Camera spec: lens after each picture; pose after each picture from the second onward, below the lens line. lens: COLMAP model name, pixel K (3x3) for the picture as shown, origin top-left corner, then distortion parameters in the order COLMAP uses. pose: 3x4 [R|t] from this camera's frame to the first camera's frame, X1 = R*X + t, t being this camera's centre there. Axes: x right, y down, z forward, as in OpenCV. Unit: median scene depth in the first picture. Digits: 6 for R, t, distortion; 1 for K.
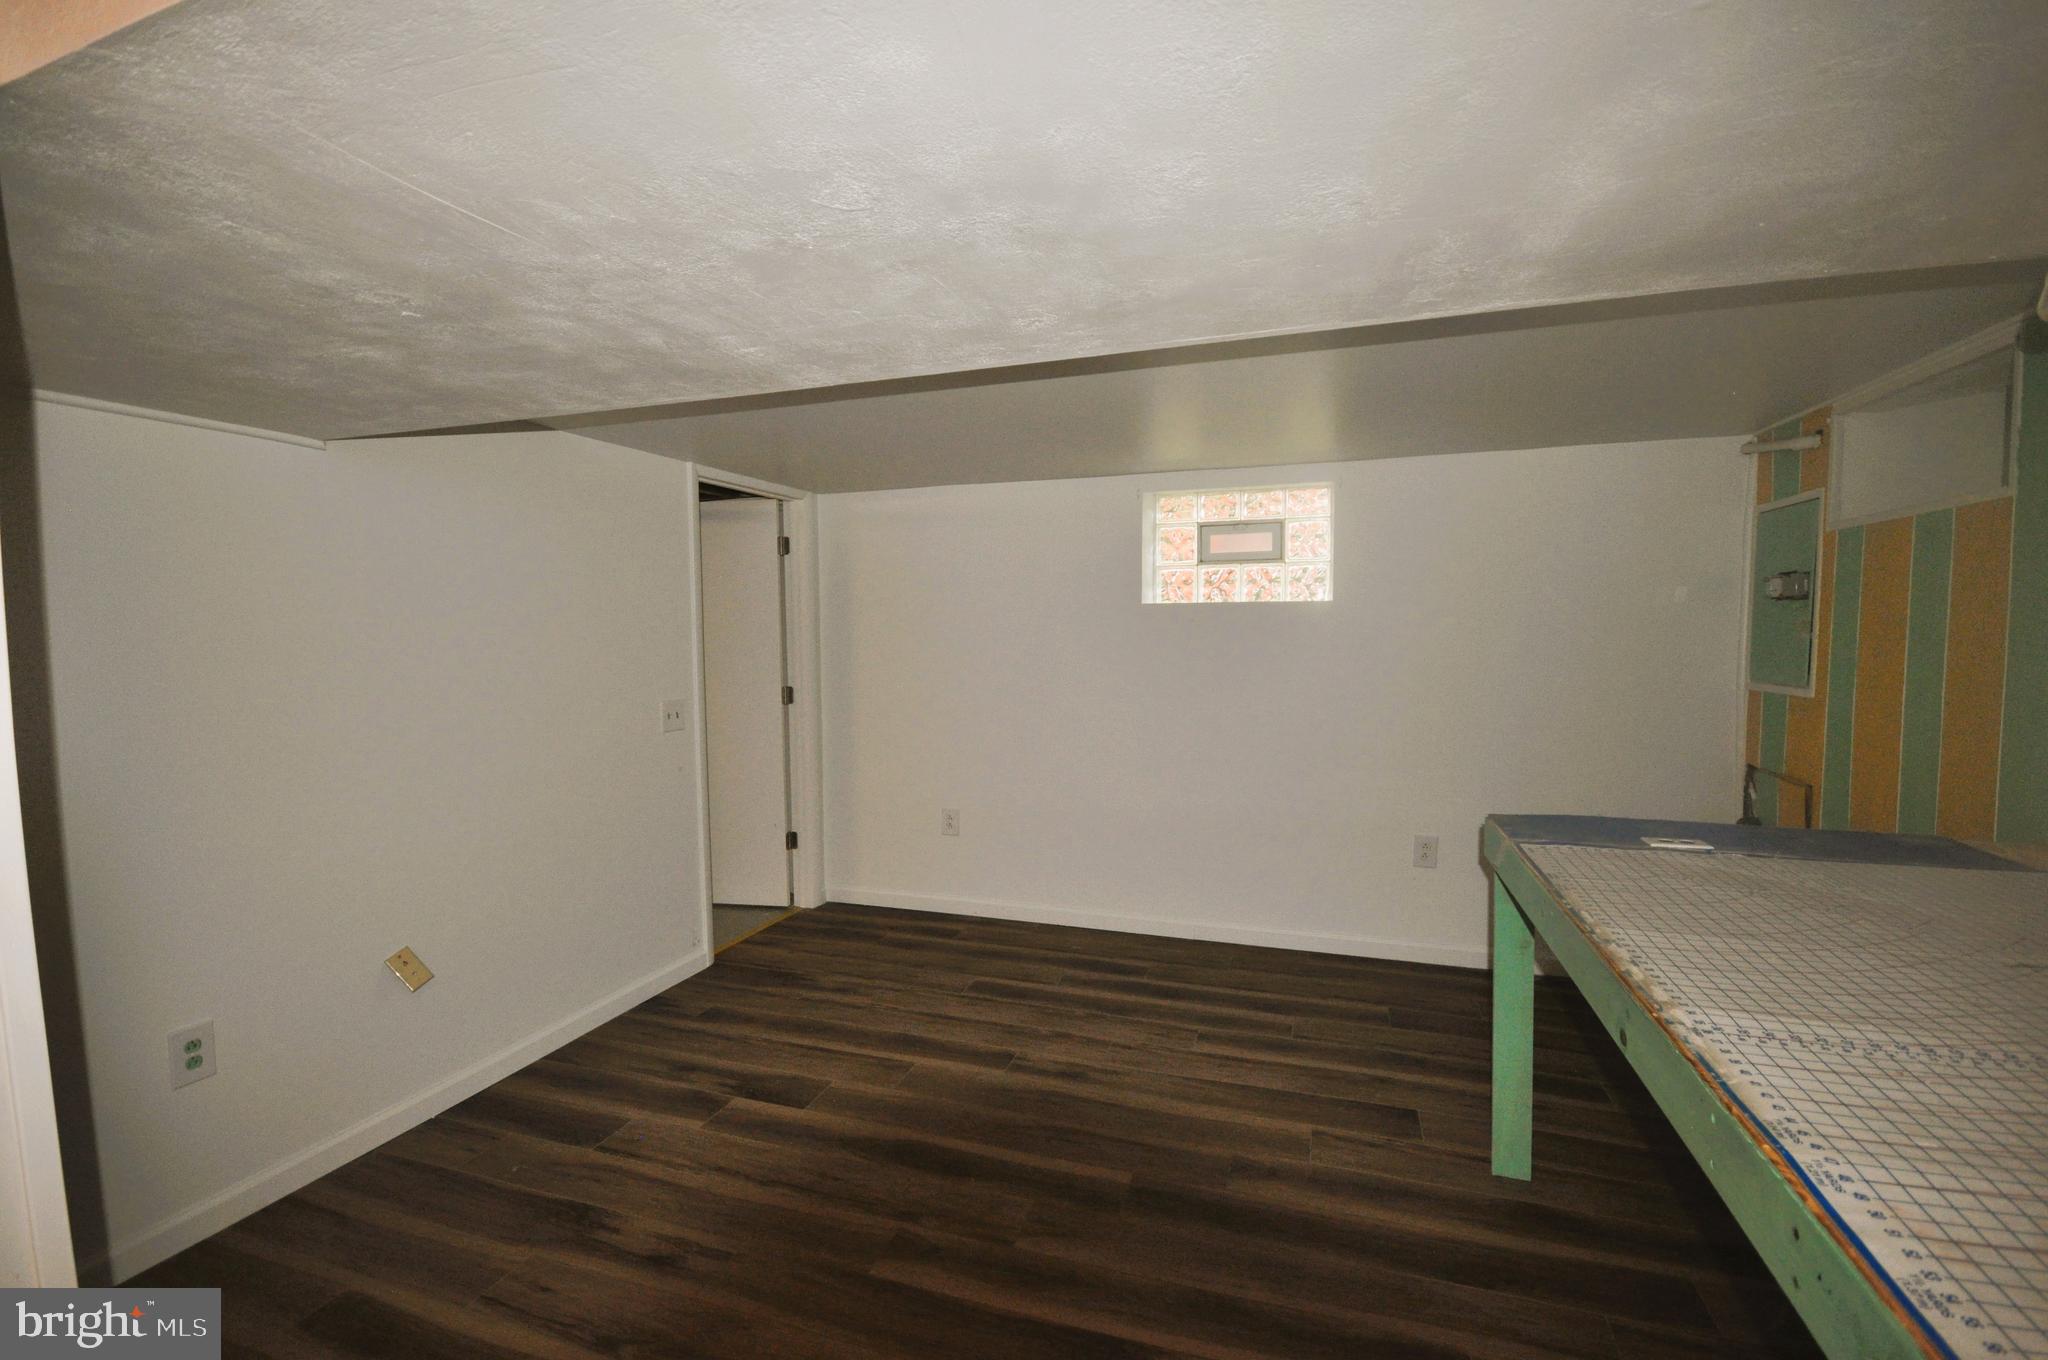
lens RADIAL K [[898.0, 0, 1032.2], [0, 898.0, 684.2], [0, 0, 1]] dist [0.020428, -0.016707]
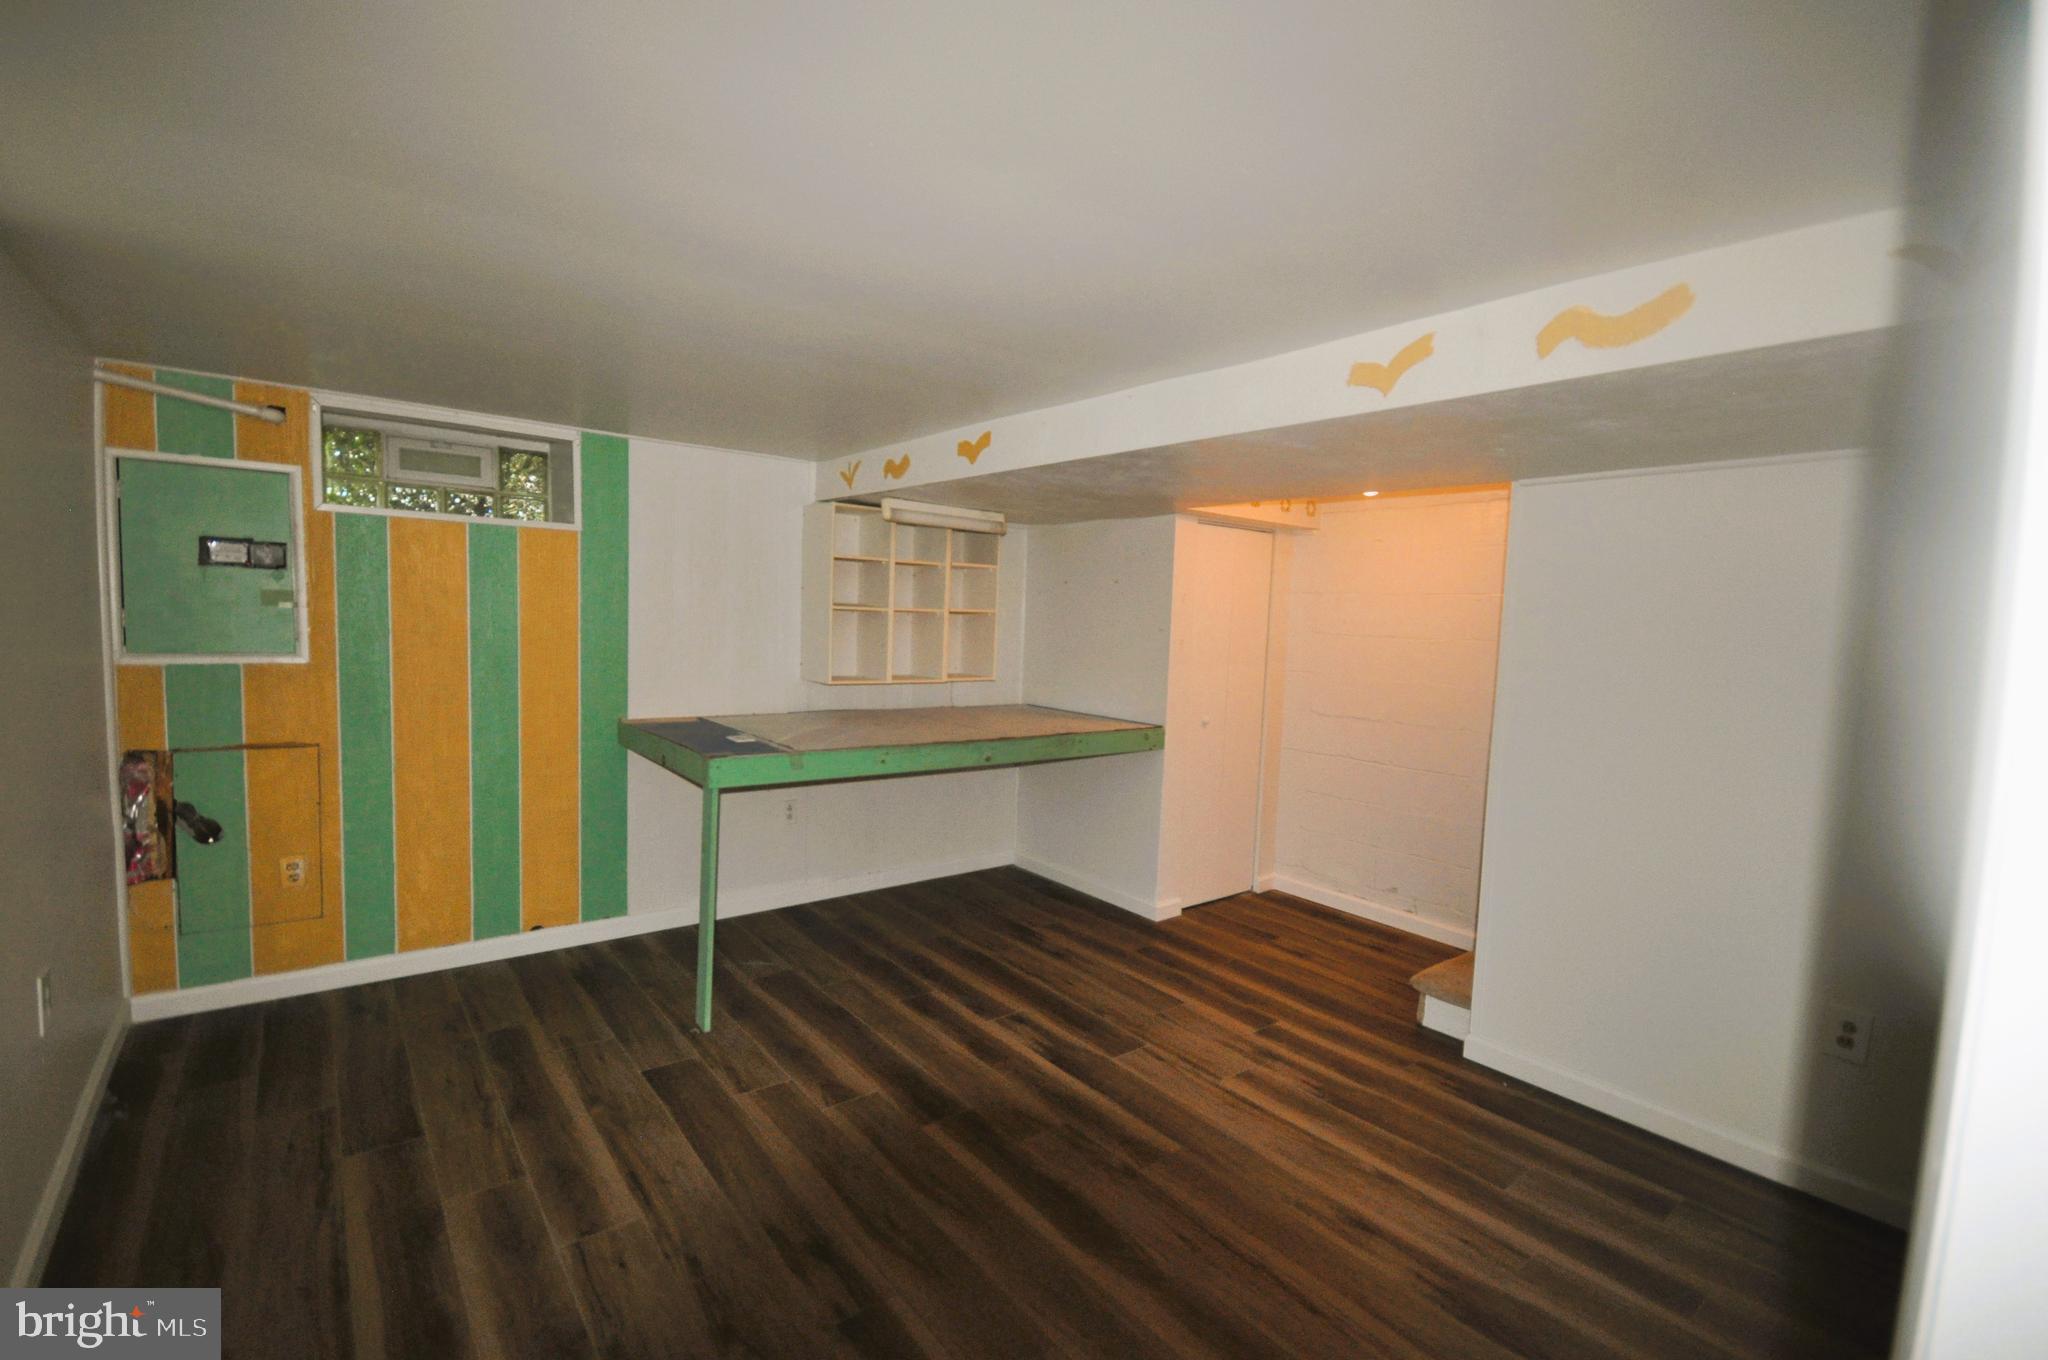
lens RADIAL K [[898.0, 0, 1032.2], [0, 898.0, 684.2], [0, 0, 1]] dist [0.020428, -0.016707]
pose [[-0.844589, -0.056000, 0.532479, -0.535433], [0.004451, 0.993747, 0.111569, -0.092976], [-0.535397, 0.096600, -0.839058, 1.768598]]
